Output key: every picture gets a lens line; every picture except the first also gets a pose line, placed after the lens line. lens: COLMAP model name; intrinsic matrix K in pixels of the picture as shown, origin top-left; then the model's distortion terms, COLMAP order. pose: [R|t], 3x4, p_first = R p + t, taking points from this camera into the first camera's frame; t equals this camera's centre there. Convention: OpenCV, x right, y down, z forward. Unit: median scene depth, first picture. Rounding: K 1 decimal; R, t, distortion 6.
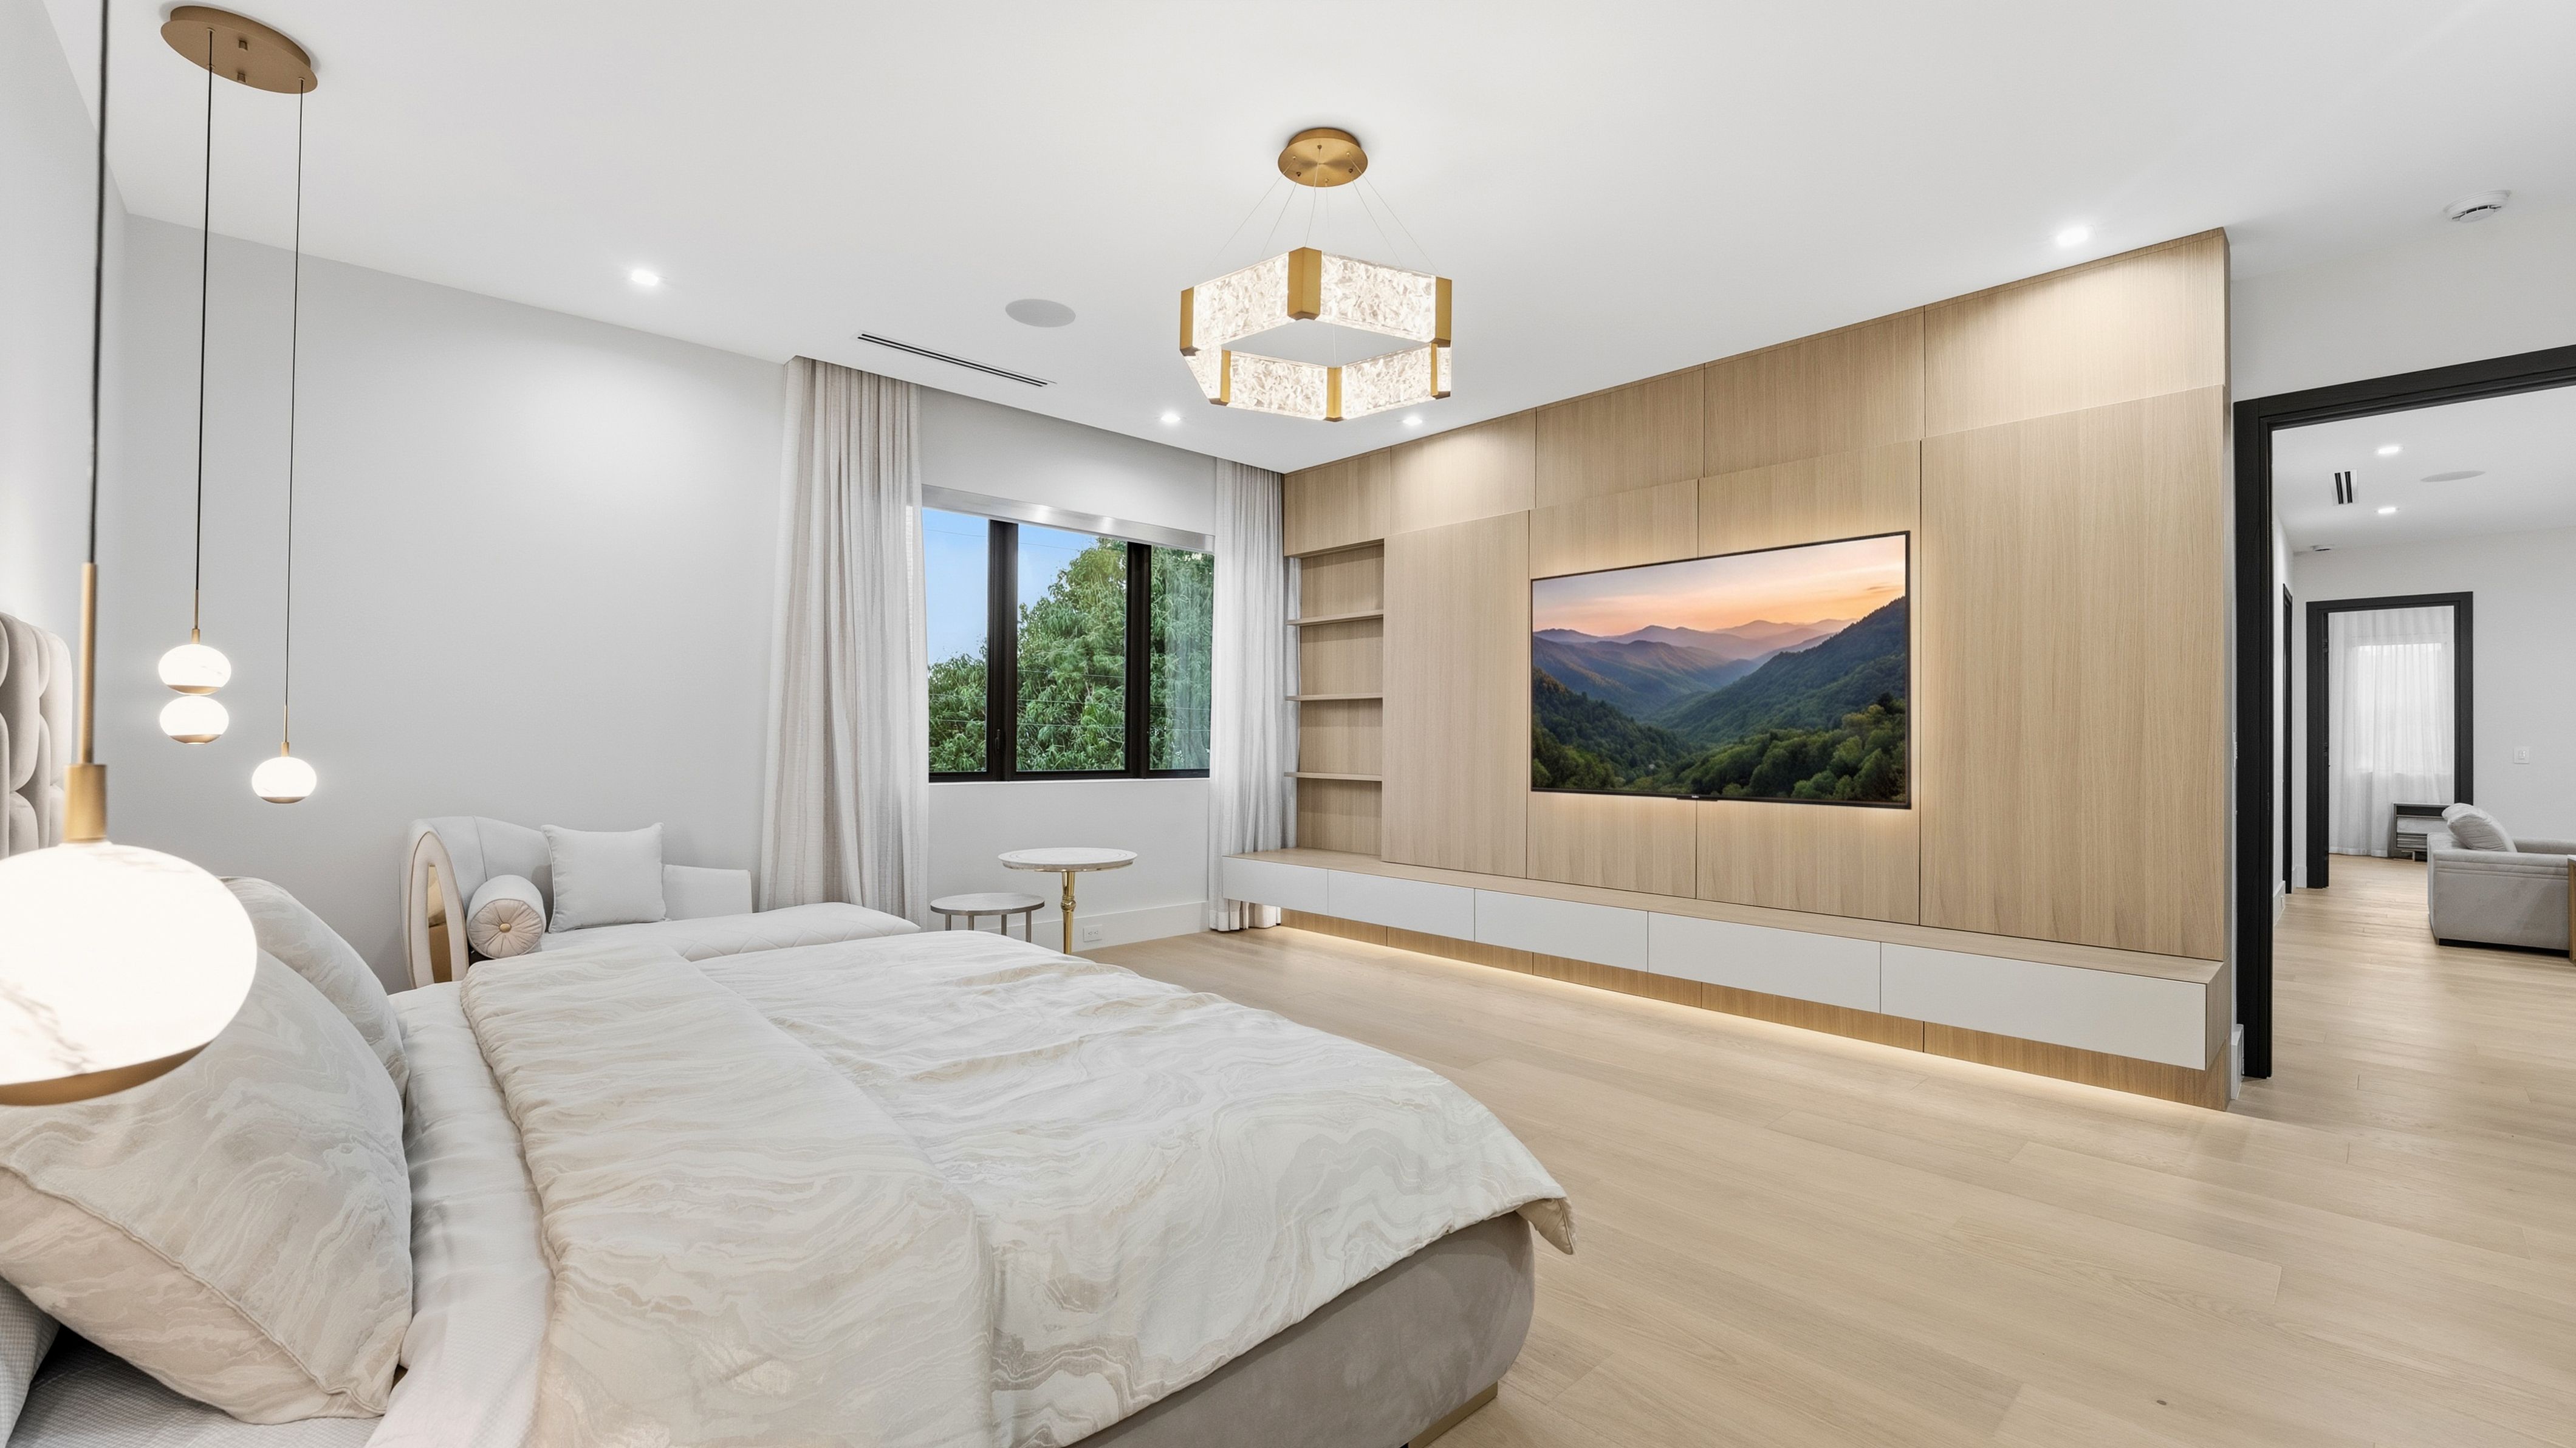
lens RADIAL K [[1046.6, 0, 1276.9], [0, 1046.6, 736.2], [0, 0, 1]] dist [-0.010024, 0.000076]
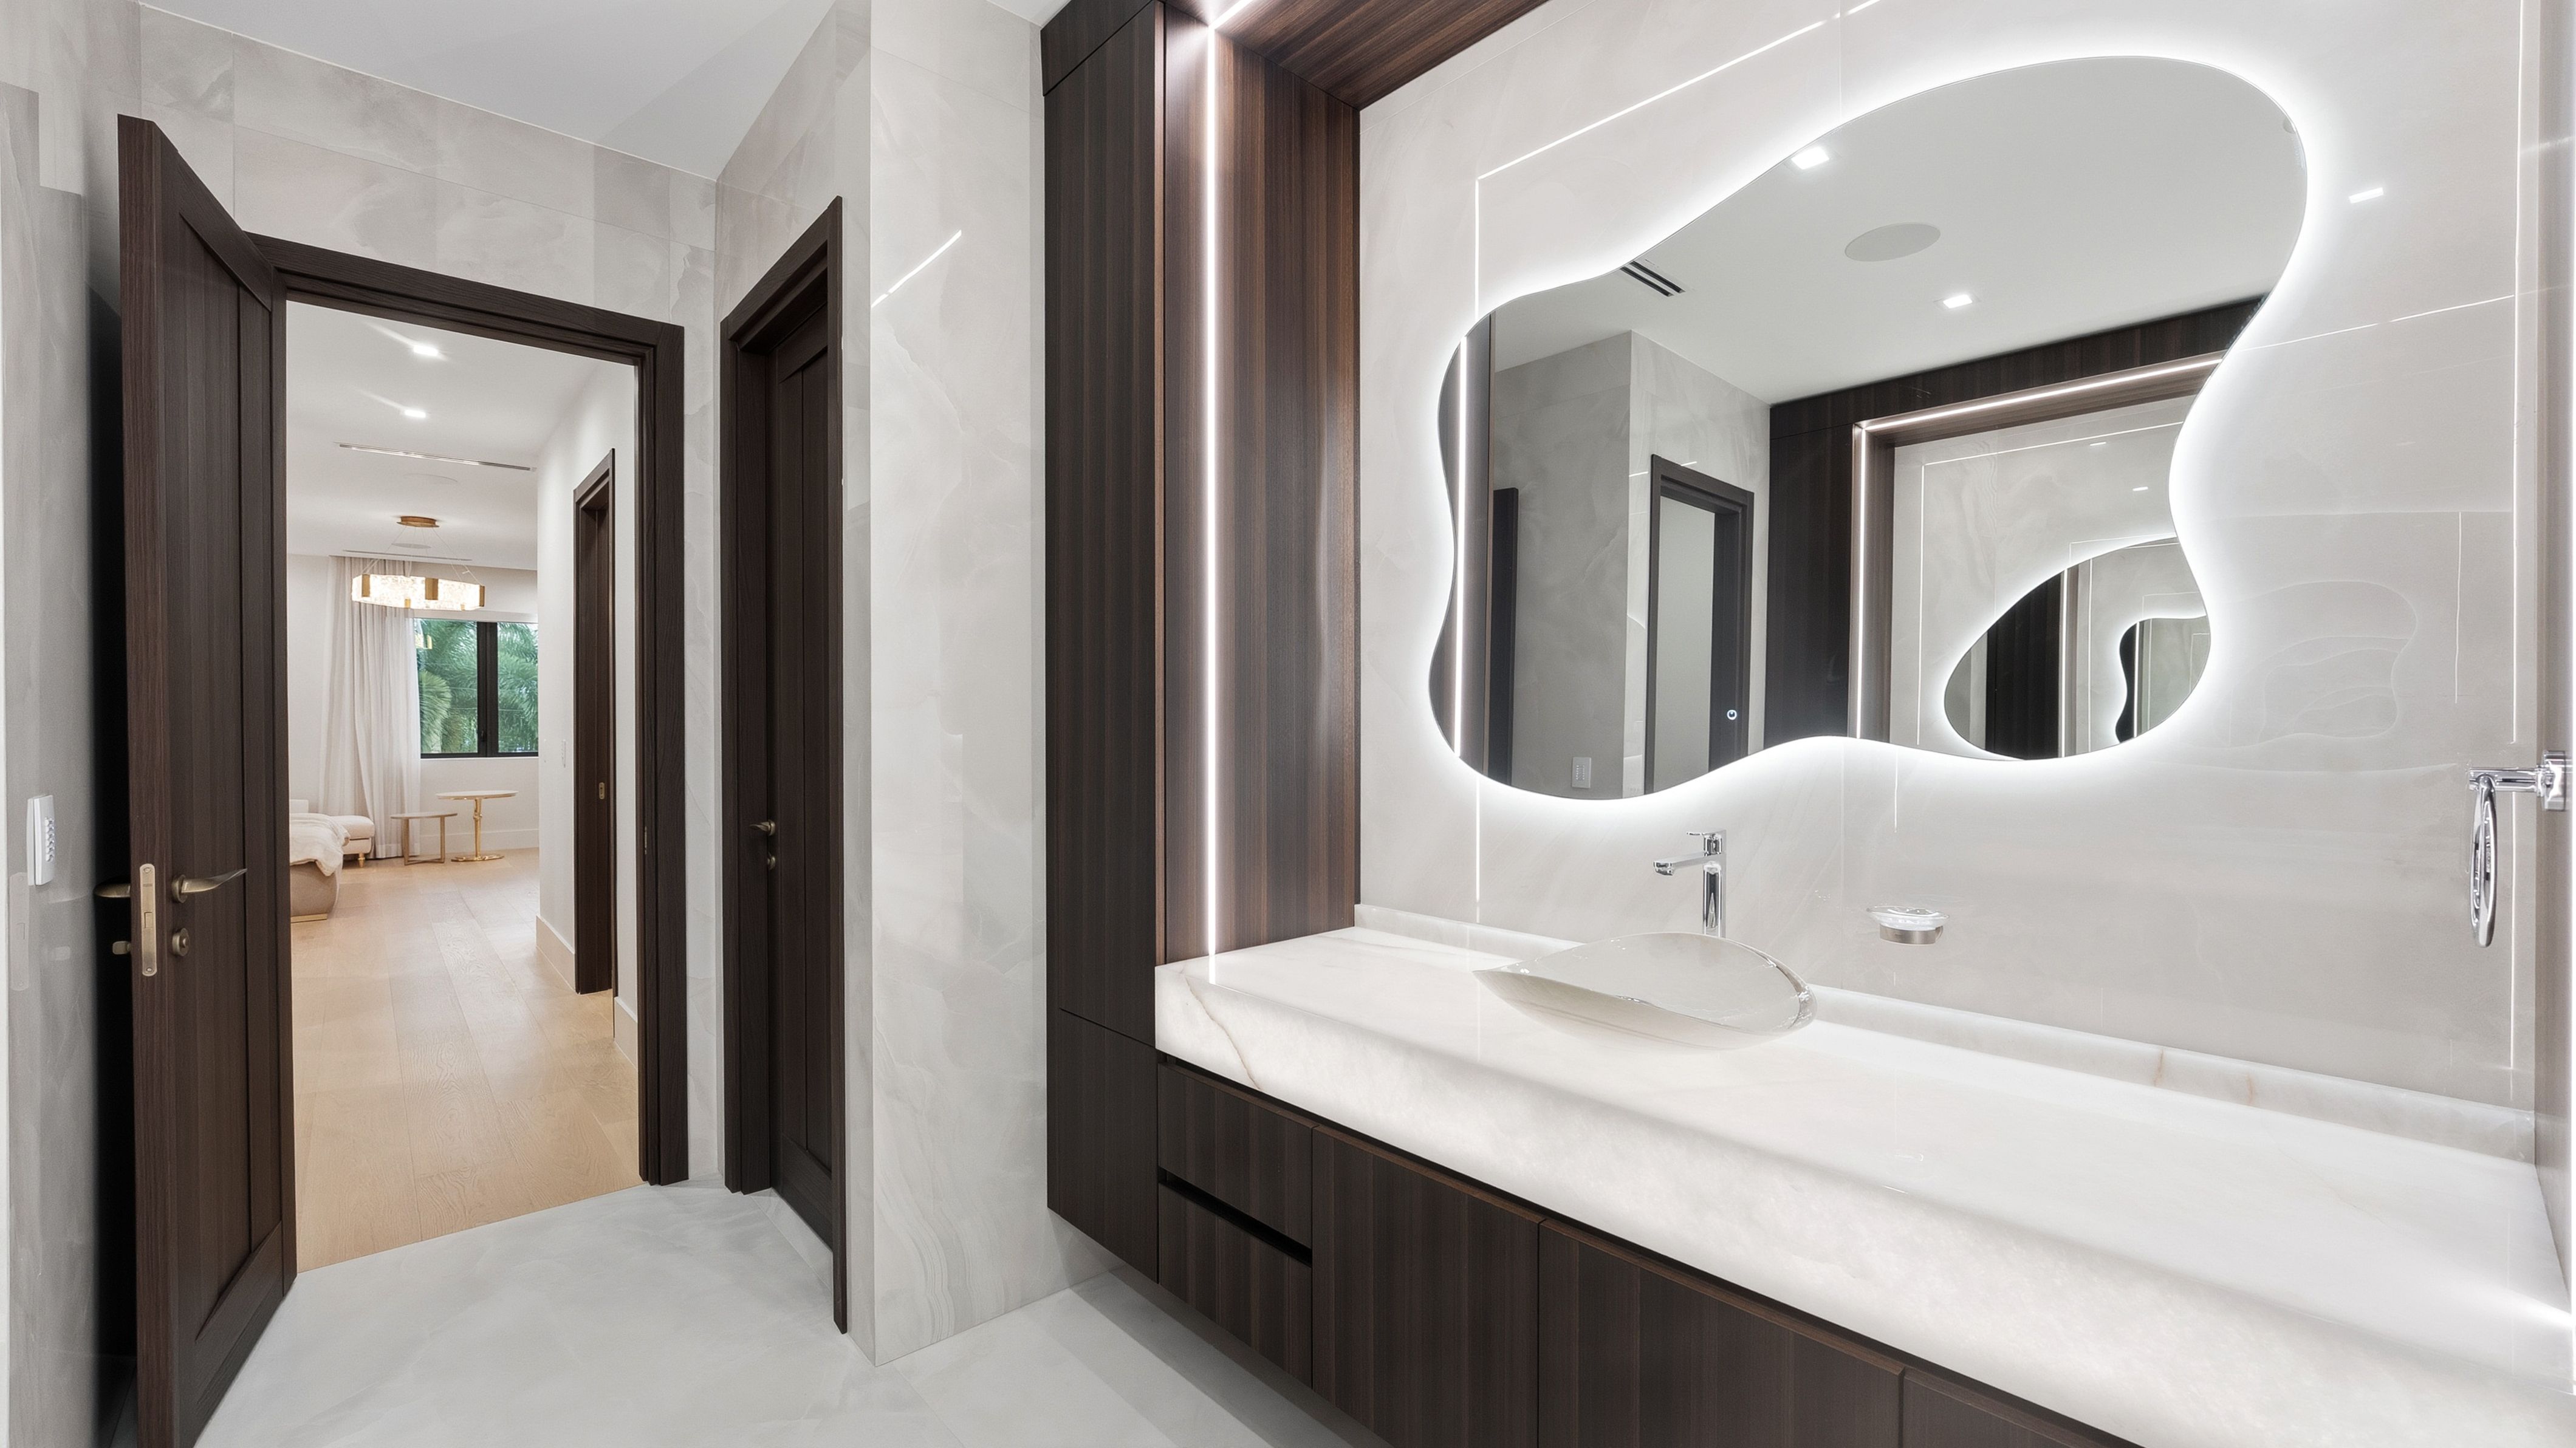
lens RADIAL K [[1043.2, 0, 1288.0], [0, 1043.2, 724.0], [0, 0, 1]] dist [-0.013163, -0.000106]
pose [[0.999992, -0.003718, -0.001211, 1.564197], [0.003738, 0.999859, 0.016385, -0.052651], [0.001150, -0.016390, 0.999865, -1.157155]]
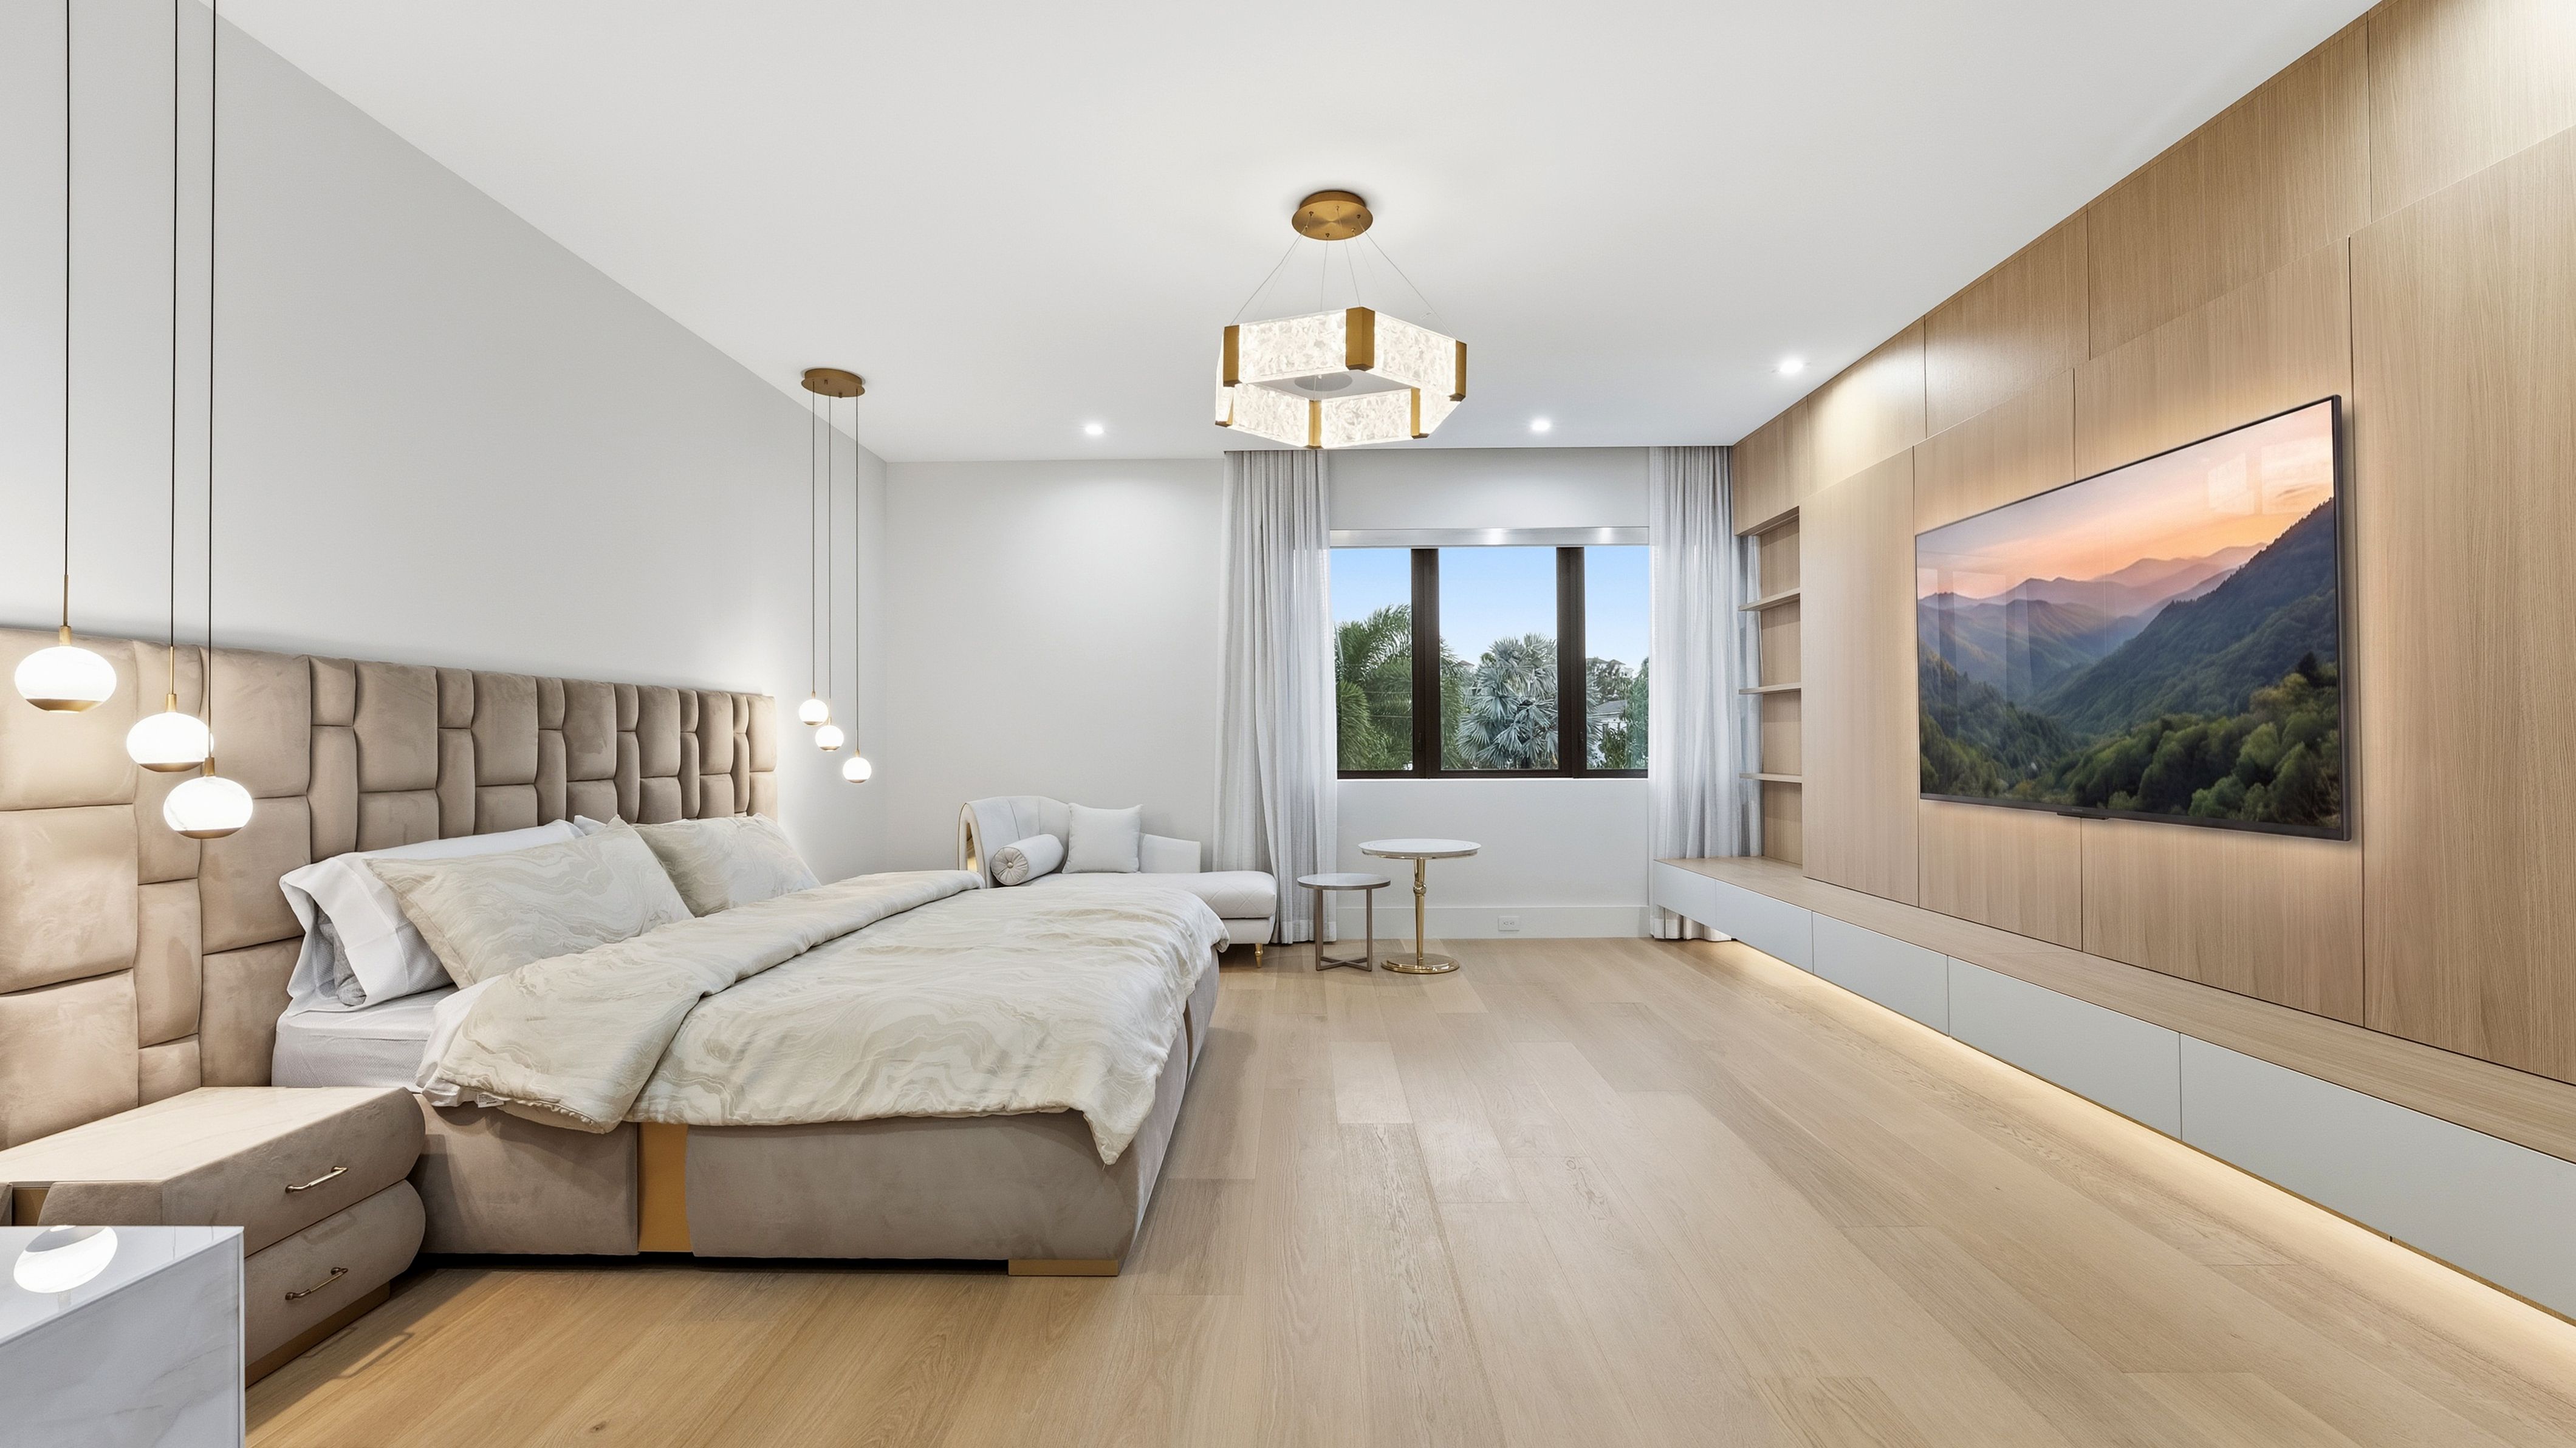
lens RADIAL K [[1040.3, 0, 1274.2], [0, 1040.3, 737.8], [0, 0, 1]] dist [-0.001566, -0.000015]
pose [[0.725199, -0.014885, -0.688379, 0.505956], [0.017064, 0.999848, -0.003643, 0.001017], [0.688328, -0.009105, 0.725342, 0.097494]]
